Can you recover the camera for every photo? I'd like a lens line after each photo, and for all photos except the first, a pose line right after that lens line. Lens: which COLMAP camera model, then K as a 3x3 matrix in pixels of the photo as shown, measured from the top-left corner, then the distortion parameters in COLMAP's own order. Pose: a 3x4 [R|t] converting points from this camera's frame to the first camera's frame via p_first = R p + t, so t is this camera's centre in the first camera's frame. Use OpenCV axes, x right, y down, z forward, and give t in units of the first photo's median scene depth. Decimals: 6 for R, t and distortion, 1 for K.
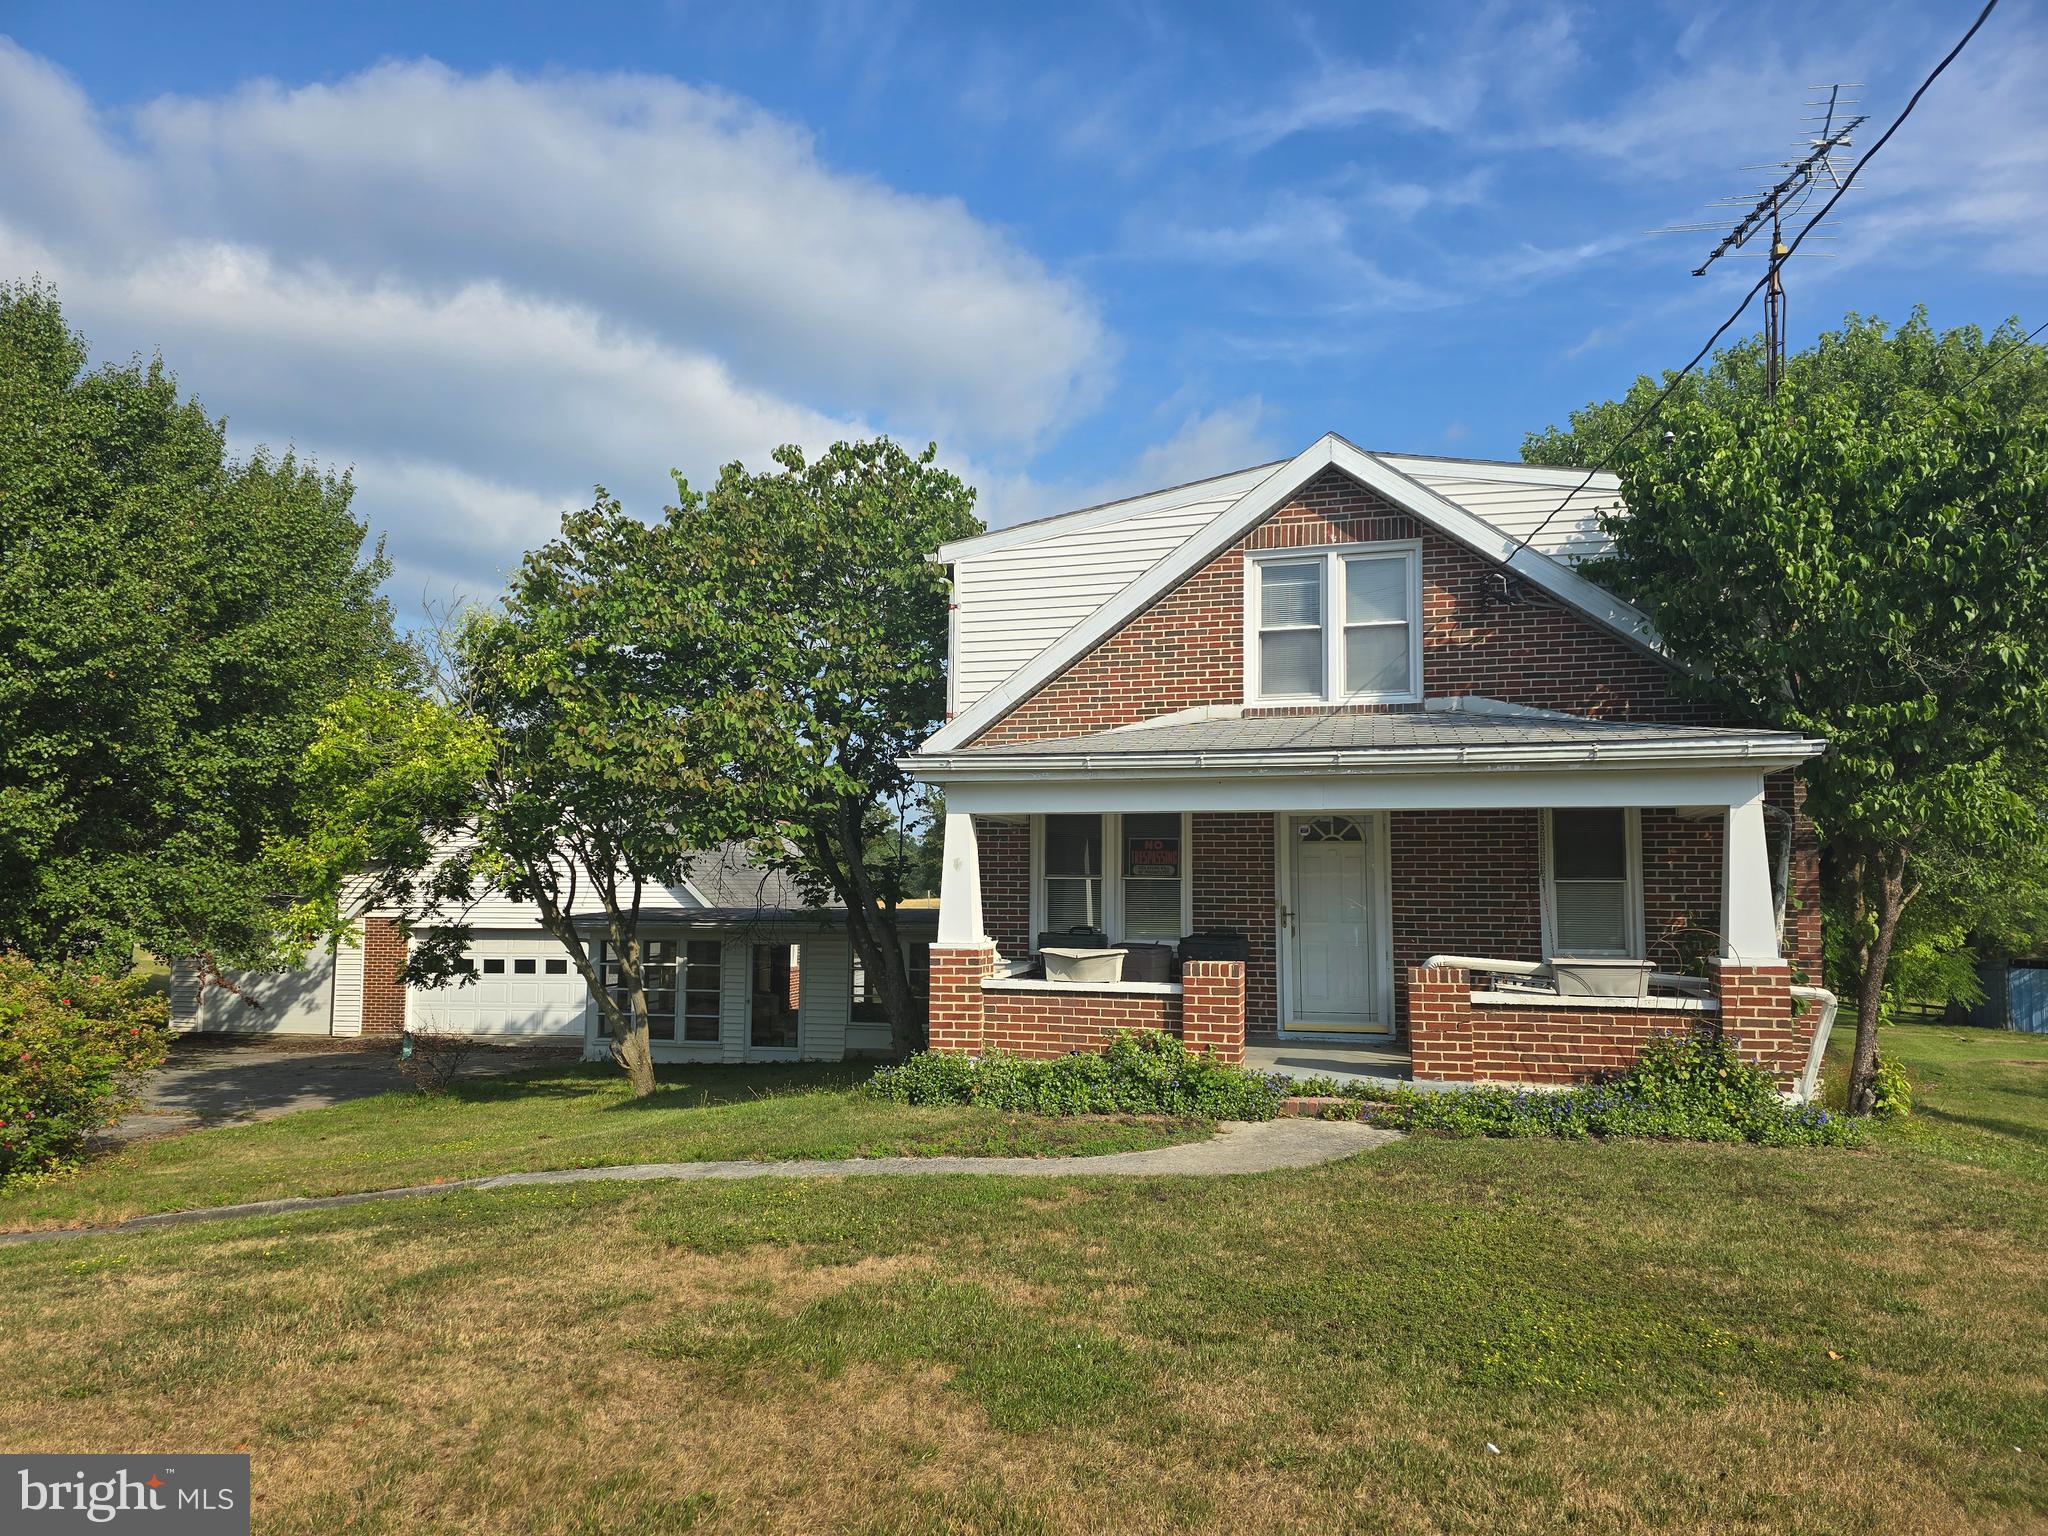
lens RADIAL K [[1380.5, 0, 1019.2], [0, 1380.5, 778.9], [0, 0, 1]] dist [0.042464, -0.036823]
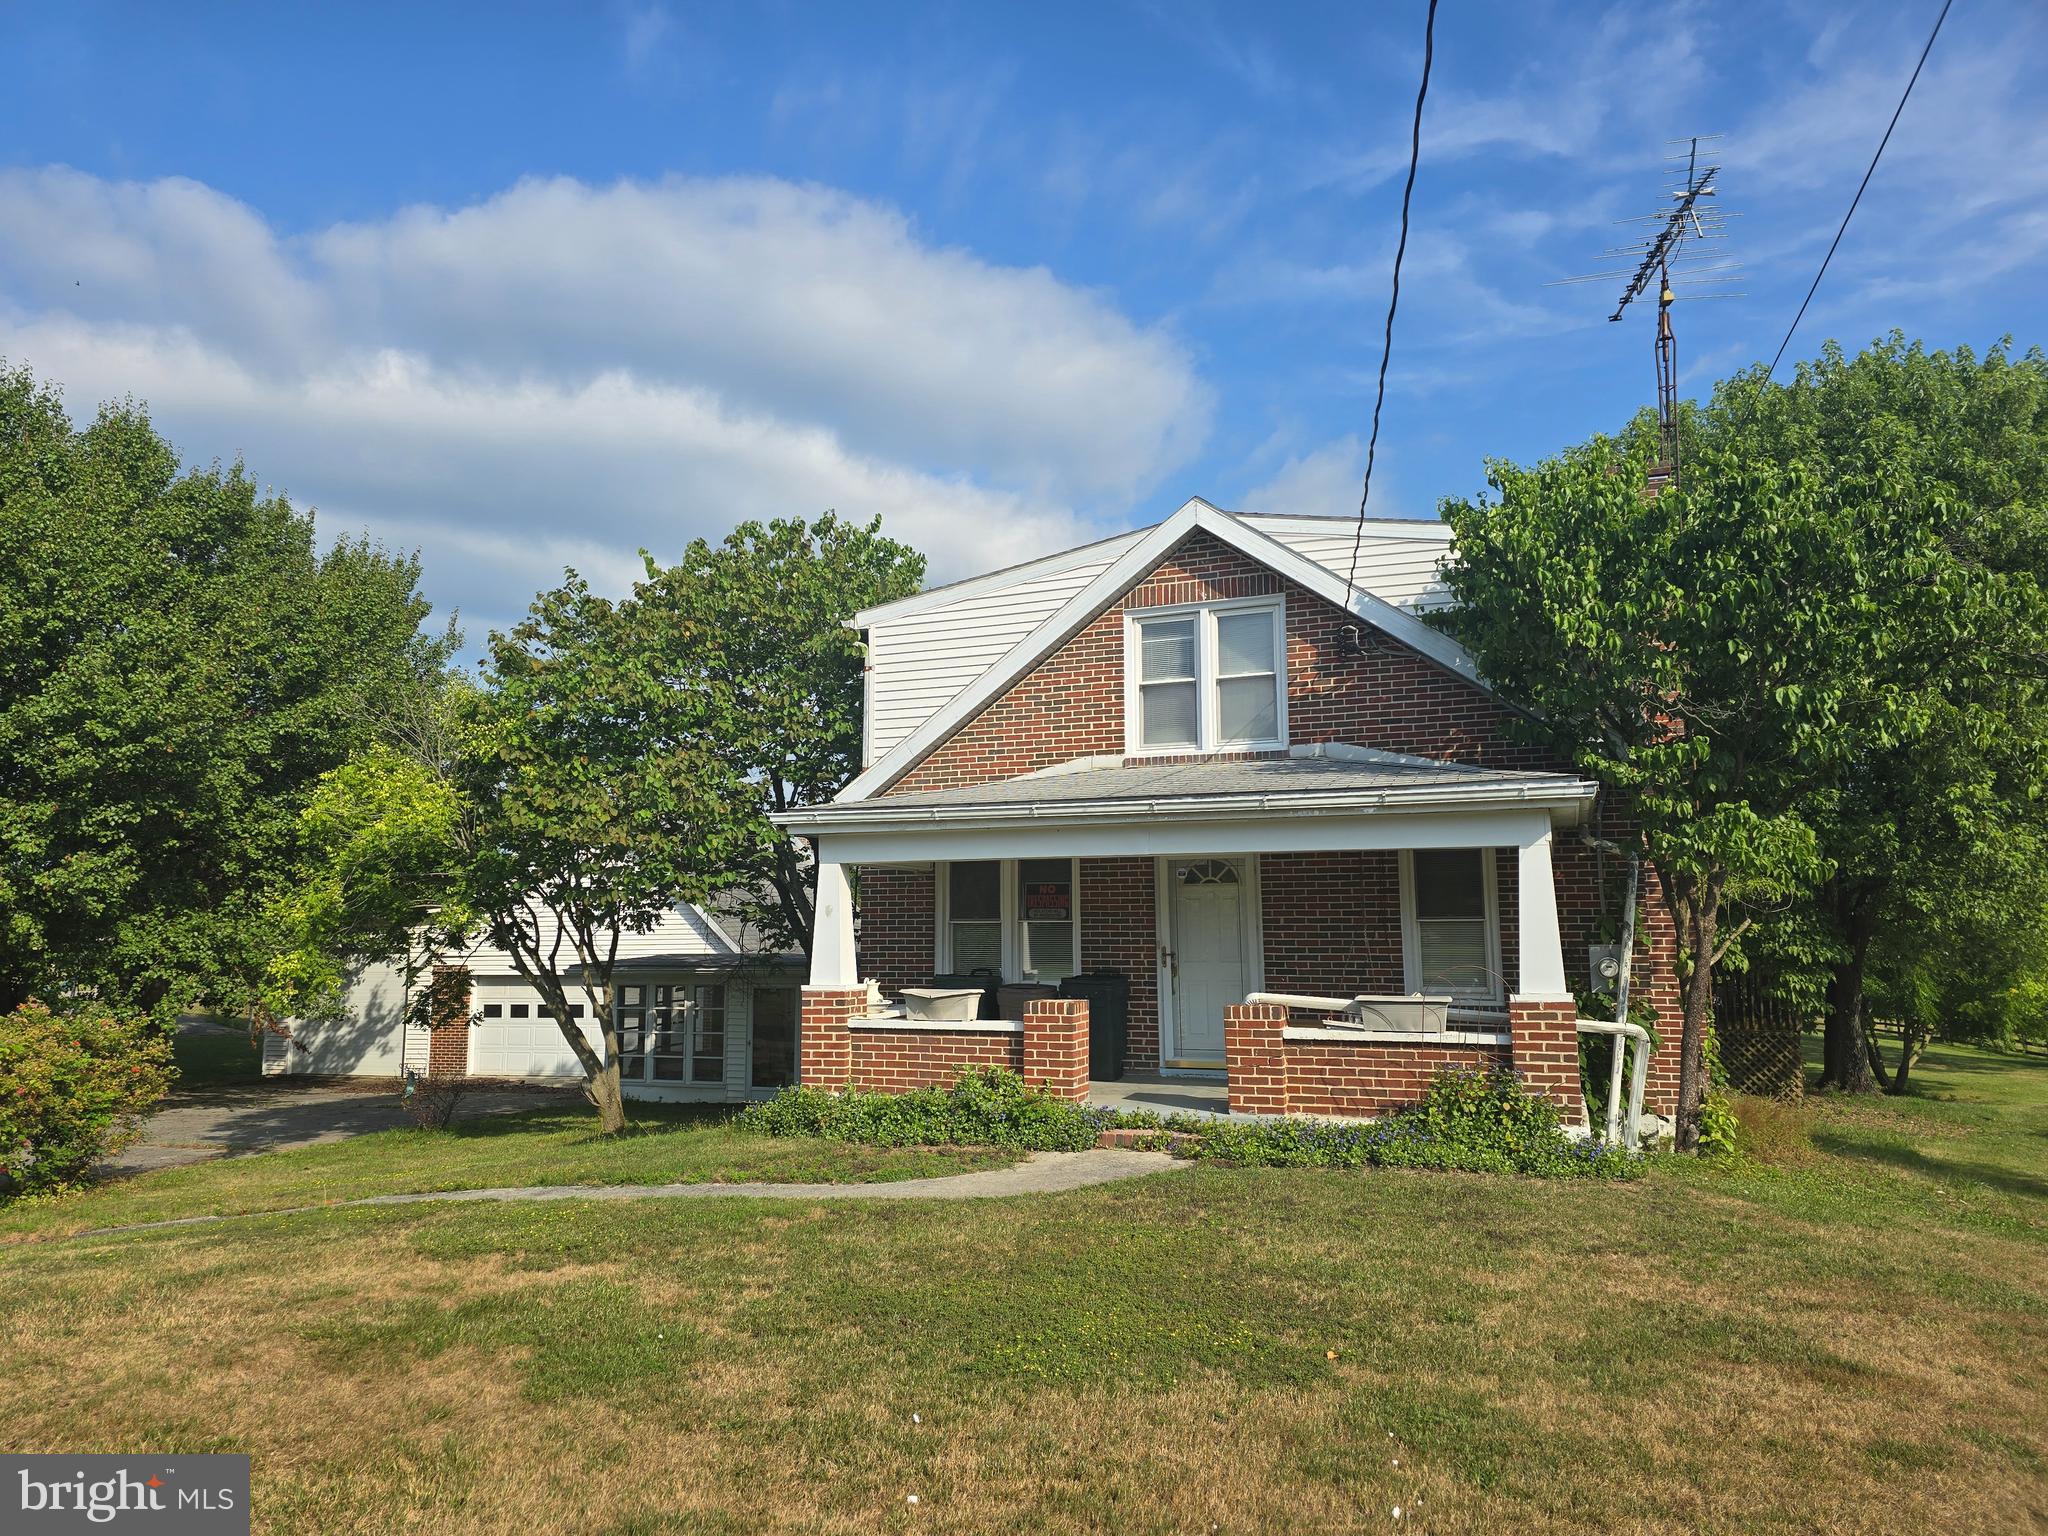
lens RADIAL K [[1380.5, 0, 1013.2], [0, 1380.5, 761.2], [0, 0, 1]] dist [0.042464, -0.036823]
pose [[0.994539, -0.023033, -0.101794, 0.178512], [0.018539, 0.998820, -0.044877, -0.003317], [0.102708, 0.042745, 0.993793, -0.051346]]
